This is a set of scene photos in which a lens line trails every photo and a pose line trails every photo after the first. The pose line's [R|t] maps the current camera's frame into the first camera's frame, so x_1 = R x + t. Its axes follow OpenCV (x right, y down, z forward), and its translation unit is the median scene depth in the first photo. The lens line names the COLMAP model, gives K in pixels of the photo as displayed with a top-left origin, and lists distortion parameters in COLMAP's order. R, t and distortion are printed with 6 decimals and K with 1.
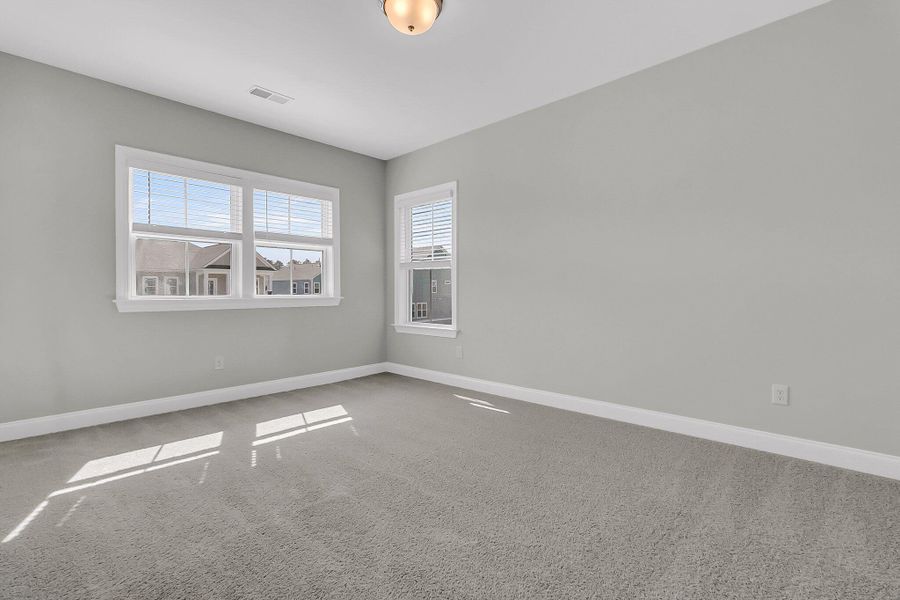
lens RADIAL K [[426.2, 0, 455.6], [0, 426.2, 290.5], [0, 0, 1]] dist [-0.001135, -0.000149]
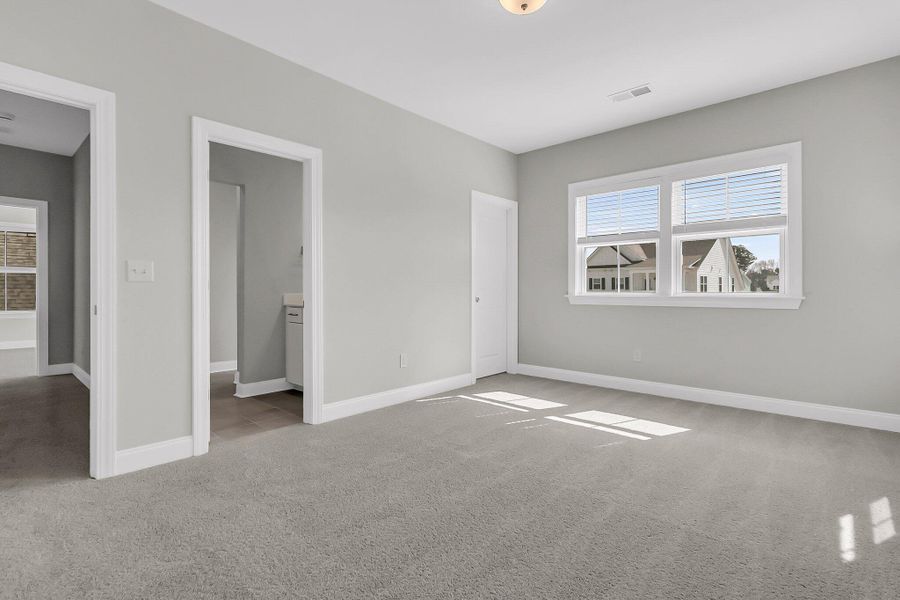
lens RADIAL K [[426.2, 0, 455.6], [0, 426.2, 290.5], [0, 0, 1]] dist [-0.001135, -0.000149]
pose [[0.001755, 0.004942, -0.999986, 0.576337], [0.006725, 0.999965, 0.004954, -0.002638], [0.999976, -0.006734, 0.001721, 0.590154]]
